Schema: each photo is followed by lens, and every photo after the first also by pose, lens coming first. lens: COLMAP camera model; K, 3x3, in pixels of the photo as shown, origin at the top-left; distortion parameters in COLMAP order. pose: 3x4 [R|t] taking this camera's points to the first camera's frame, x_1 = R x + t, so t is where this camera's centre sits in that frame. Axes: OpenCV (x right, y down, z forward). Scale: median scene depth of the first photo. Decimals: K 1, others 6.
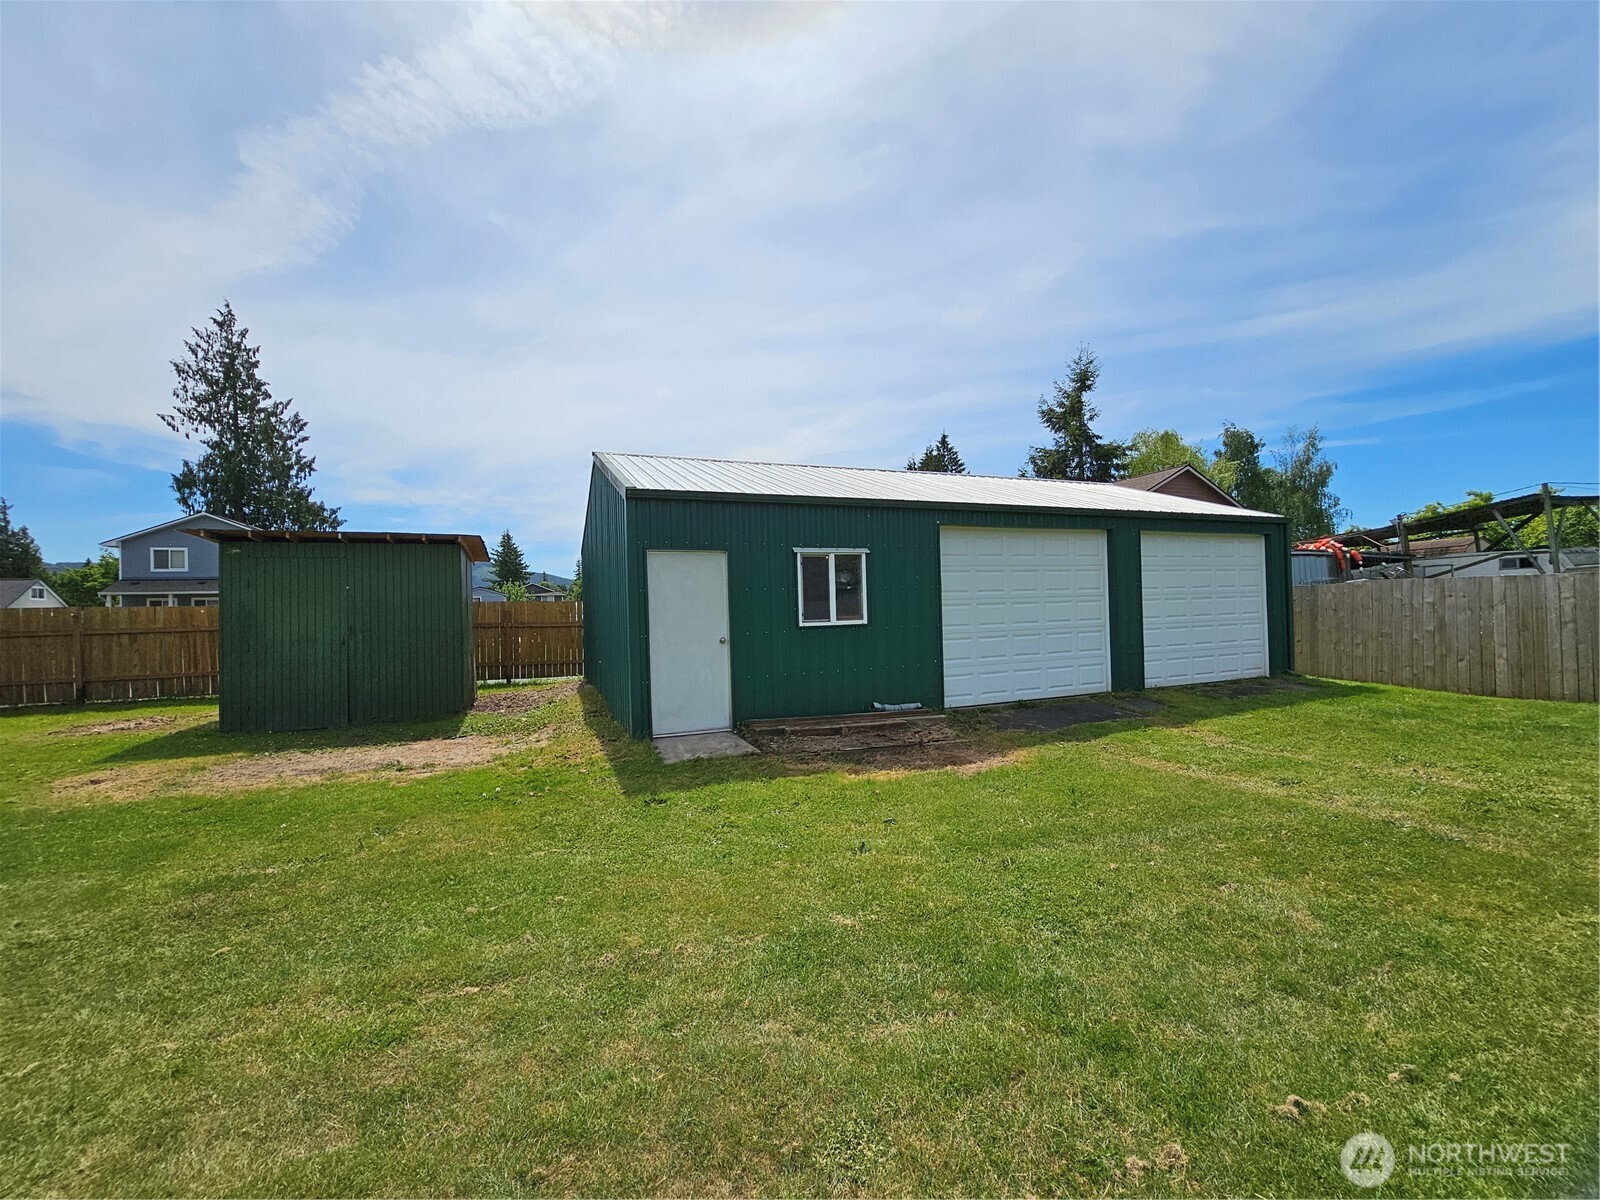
lens RADIAL K [[657.7, 0, 782.3], [0, 657.7, 612.8], [0, 0, 1]] dist [-0.003116, 0.001422]
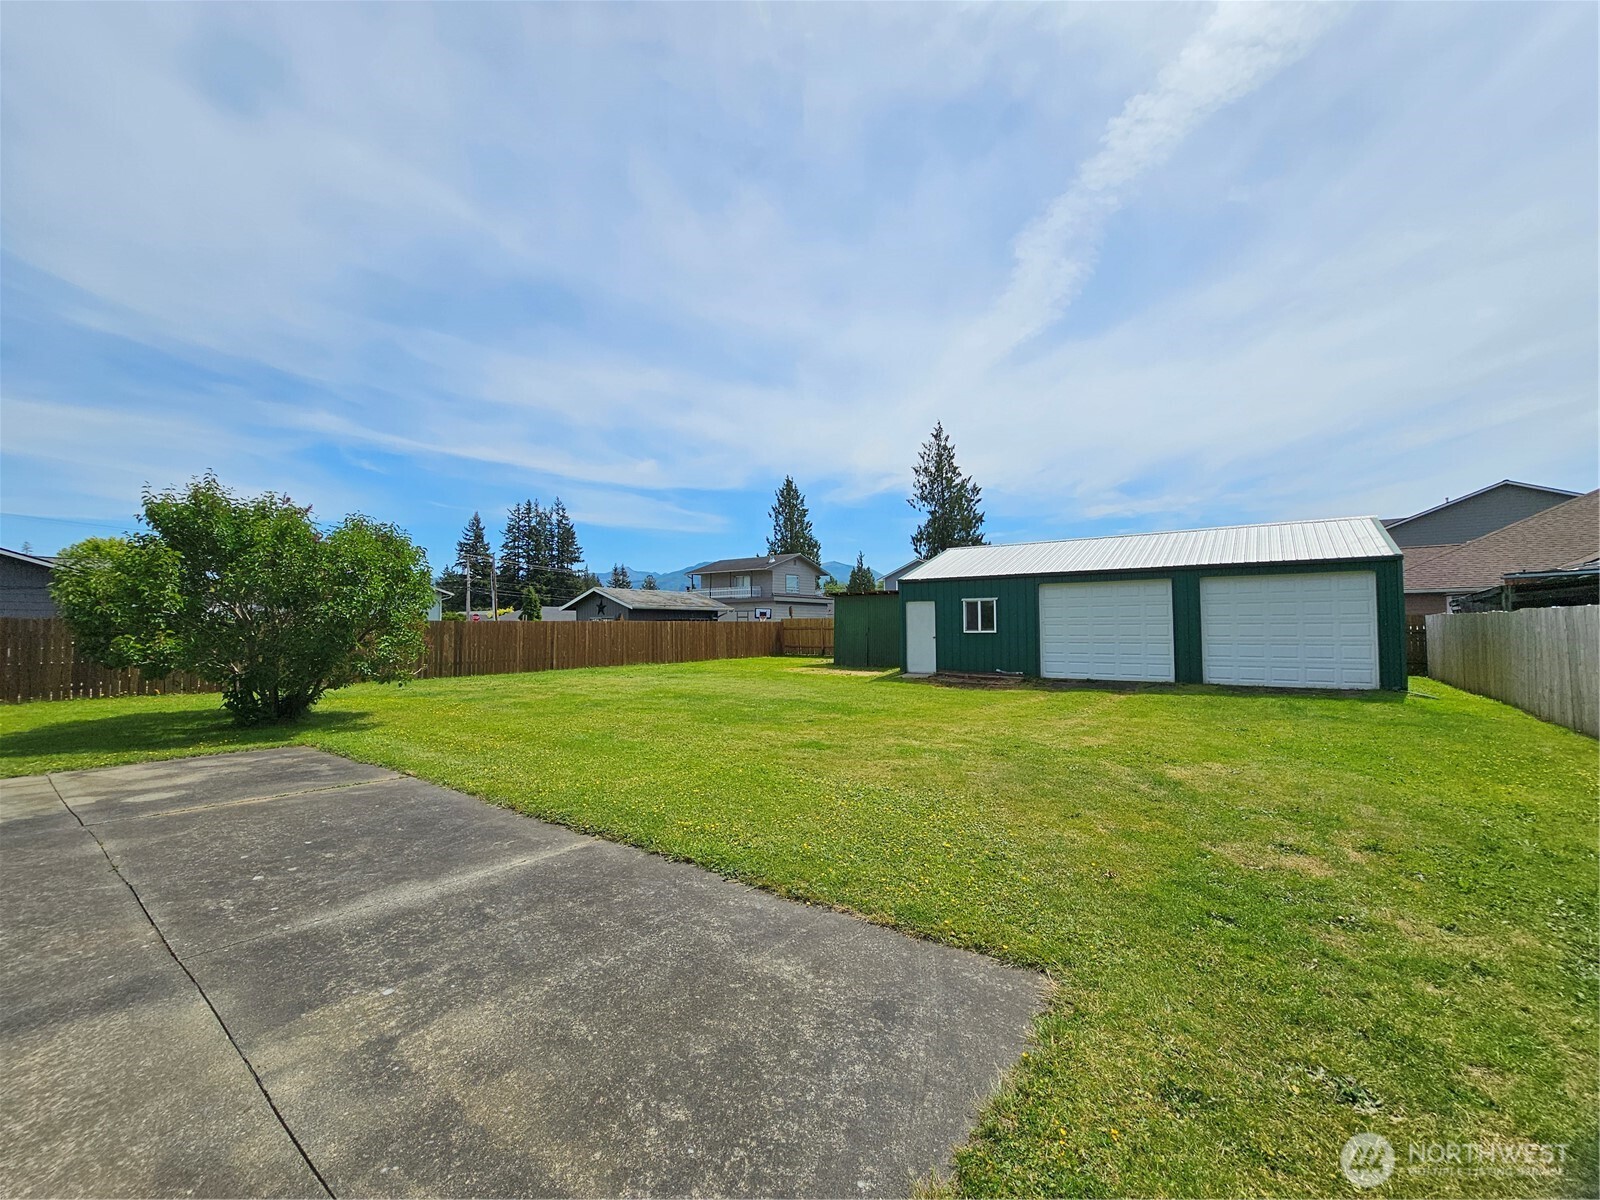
lens RADIAL K [[657.7, 0, 805.4], [0, 657.7, 607.0], [0, 0, 1]] dist [-0.003116, 0.001422]
pose [[0.553333, -0.001843, -0.832958, 0.291418], [-0.013911, 0.999838, -0.011454, -0.006410], [0.832844, 0.017925, 0.553218, -0.130813]]
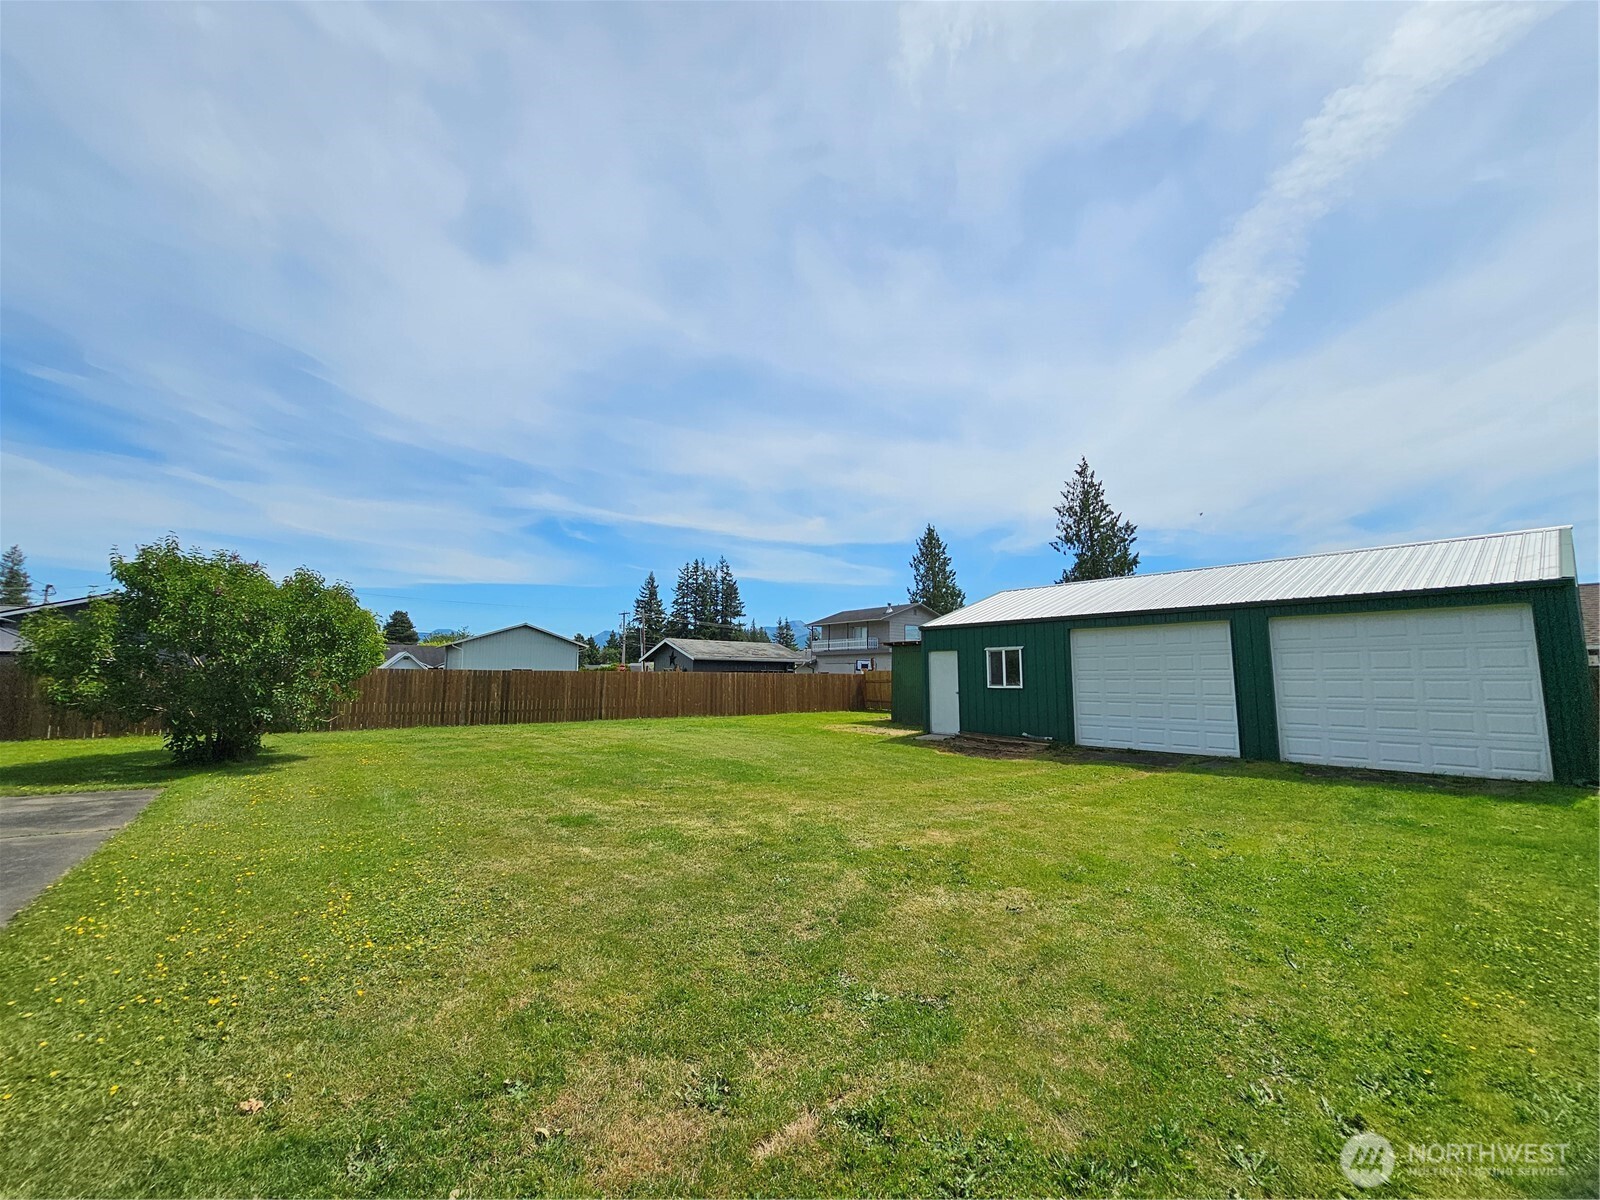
lens RADIAL K [[657.7, 0, 805.5], [0, 657.7, 595.9], [0, 0, 1]] dist [-0.003116, 0.001422]
pose [[0.317980, -0.092710, -0.943554, 0.306089], [-0.017836, 0.994446, -0.103721, -0.006938], [0.947930, 0.049811, 0.314560, -0.024500]]
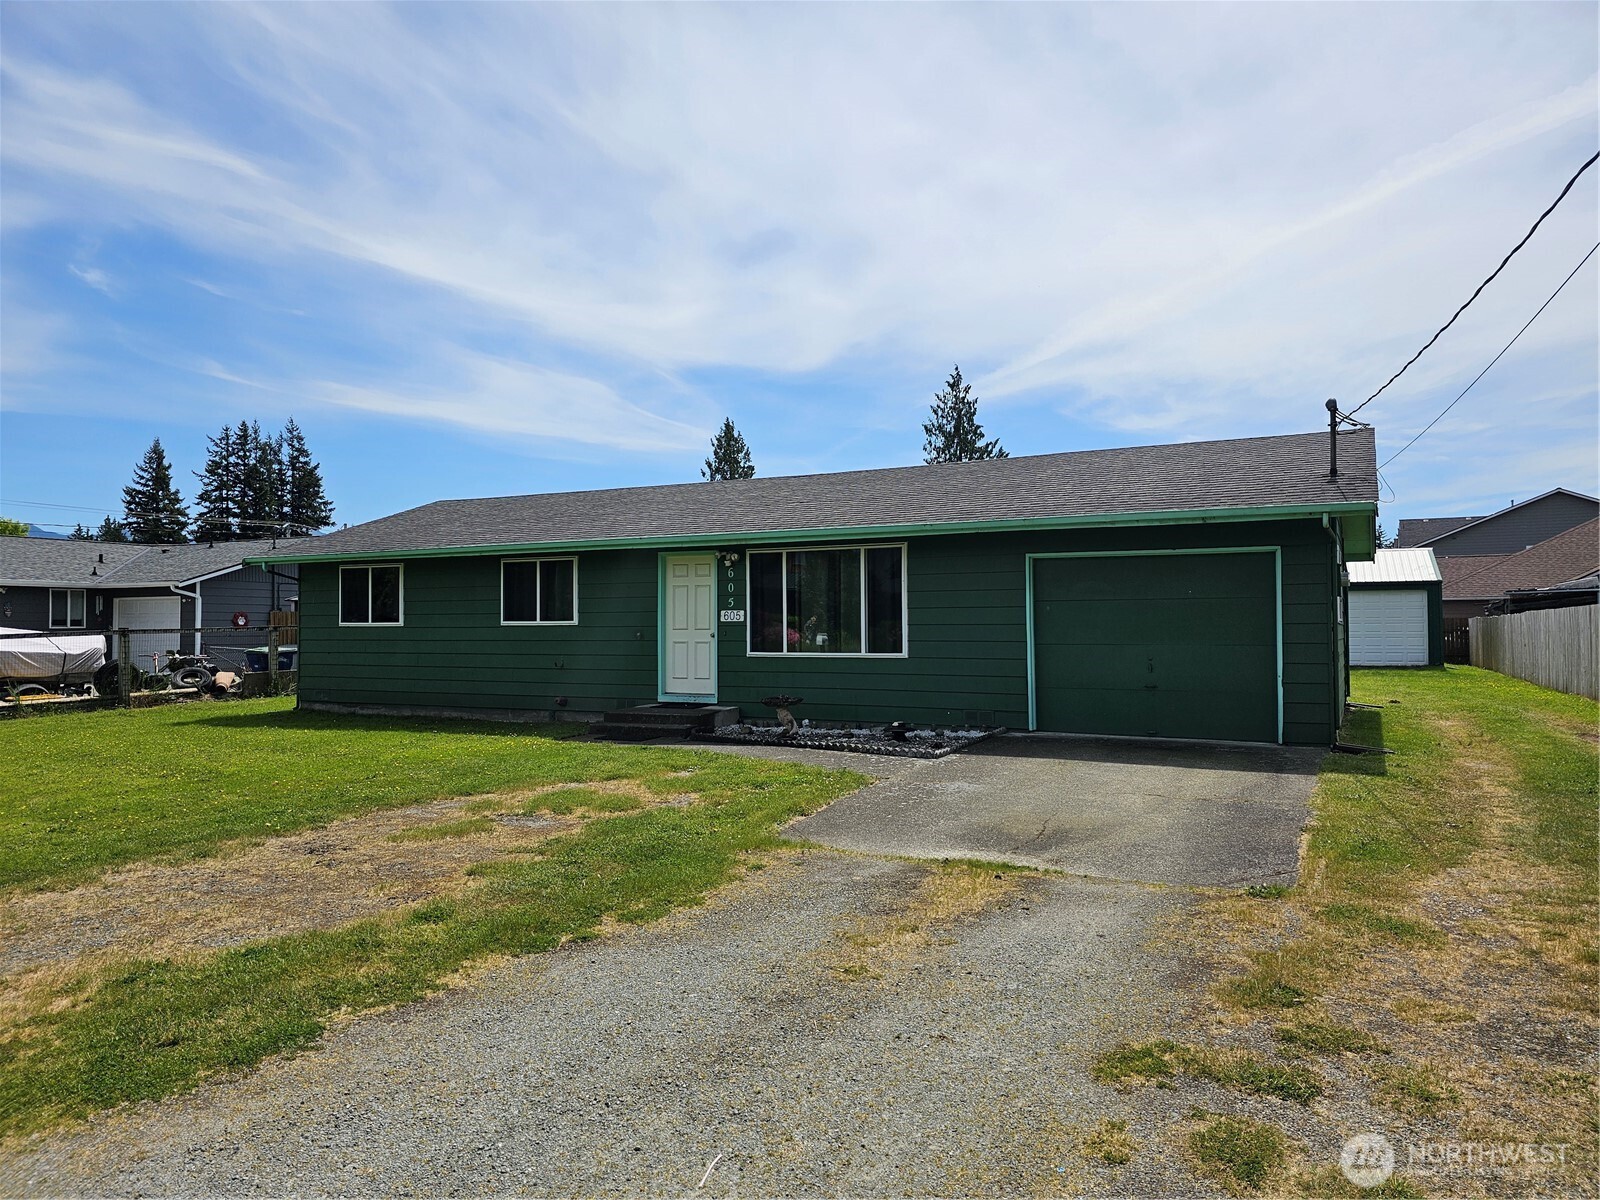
lens RADIAL K [[1112.5, 0, 790.1], [0, 1112.5, 601.5], [0, 0, 1]] dist [0.024569, -0.000505]
pose [[0.685750, 0.005491, -0.727817, 0.464570], [-0.021536, 0.999687, -0.012749, -0.001104], [0.727519, 0.024416, 0.685653, -0.652294]]
